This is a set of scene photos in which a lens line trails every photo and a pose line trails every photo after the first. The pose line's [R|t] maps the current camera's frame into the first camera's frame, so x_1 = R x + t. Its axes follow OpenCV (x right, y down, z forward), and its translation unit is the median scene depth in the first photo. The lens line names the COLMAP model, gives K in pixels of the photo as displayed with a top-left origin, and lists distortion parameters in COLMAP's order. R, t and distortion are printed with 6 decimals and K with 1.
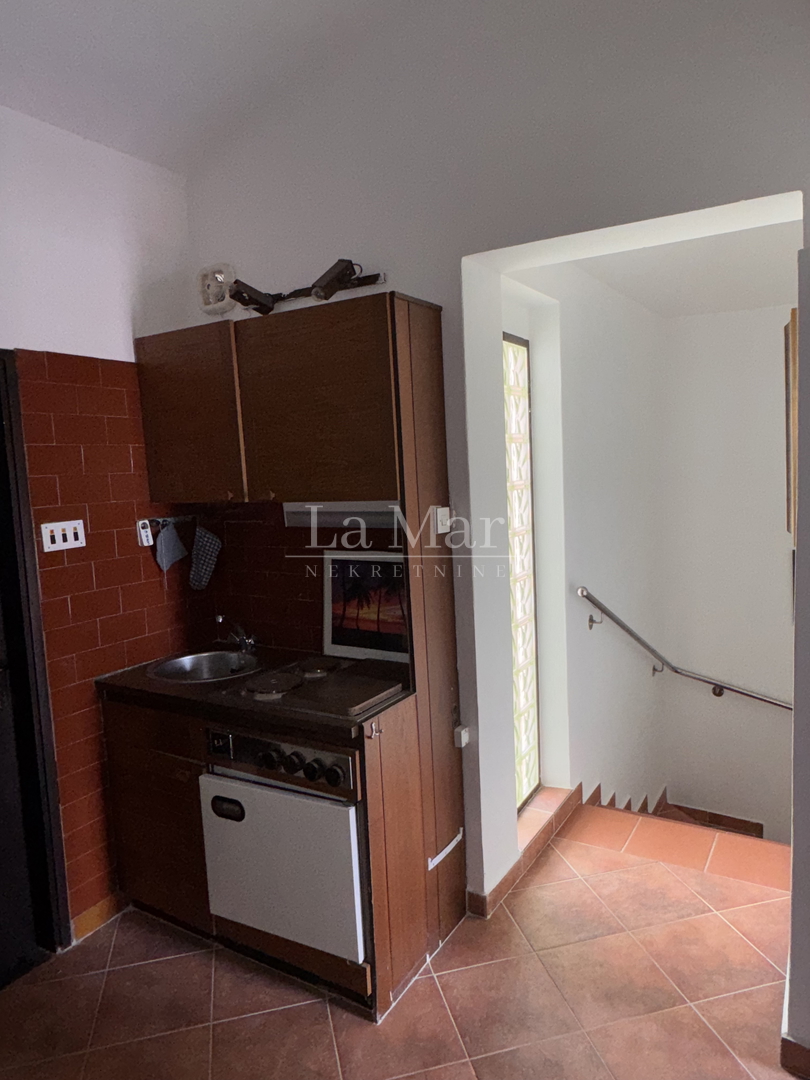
lens RADIAL K [[738.0, 0, 405.0], [0, 738.0, 540.0], [0, 0, 1]] dist [-0.008726, -0.002795]
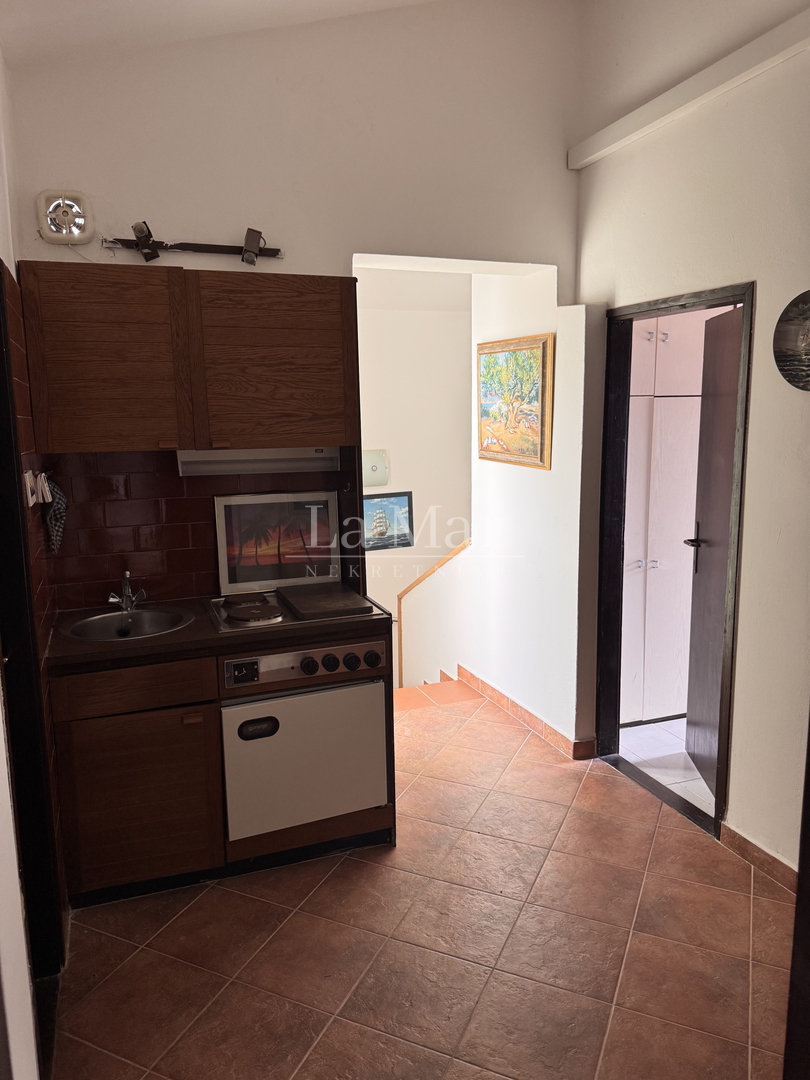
lens RADIAL K [[778.5, 0, 405.0], [0, 778.5, 540.0], [0, 0, 1]] dist [0.054156, -0.042938]
pose [[0.616105, -0.091215, 0.782365, -0.858946], [0.074185, 0.995577, 0.057653, 0.031714], [-0.784163, 0.022520, 0.620146, 0.092415]]
